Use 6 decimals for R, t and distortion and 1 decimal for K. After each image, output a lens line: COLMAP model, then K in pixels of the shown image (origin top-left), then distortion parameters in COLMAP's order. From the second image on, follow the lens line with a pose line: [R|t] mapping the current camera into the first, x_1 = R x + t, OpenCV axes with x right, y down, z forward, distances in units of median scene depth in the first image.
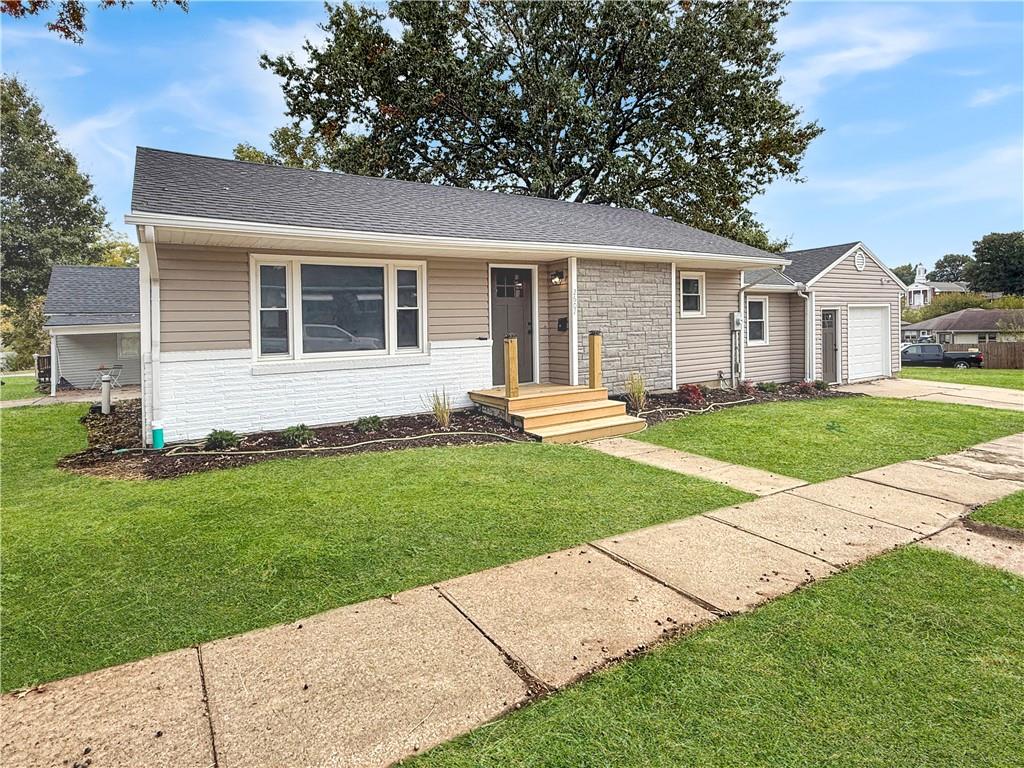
lens RADIAL K [[539.9, 0, 512.0], [0, 539.9, 384.0], [0, 0, 1]] dist [0.001963, -0.000290]
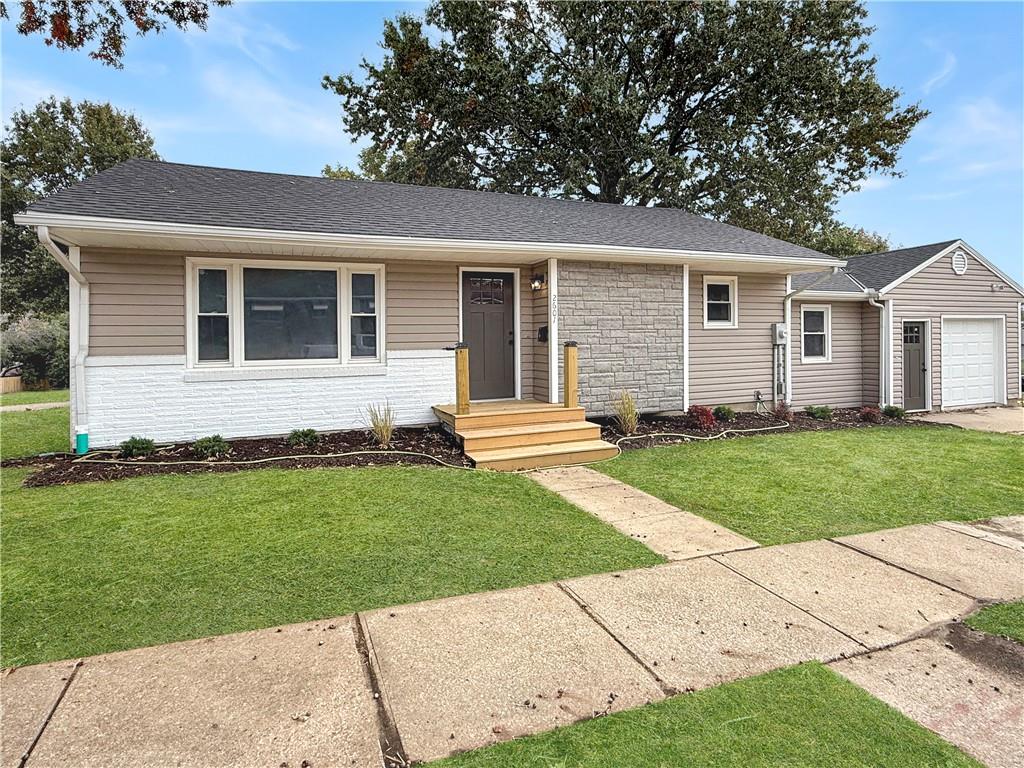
lens RADIAL K [[538.4, 0, 508.3], [0, 538.4, 386.9], [0, 0, 1]] dist [0.000173, 0.000782]
pose [[0.983073, 0.027669, -0.181113, 0.204670], [-0.031005, 0.999397, -0.015617, -0.008134], [0.180571, 0.020968, 0.983338, 0.121722]]
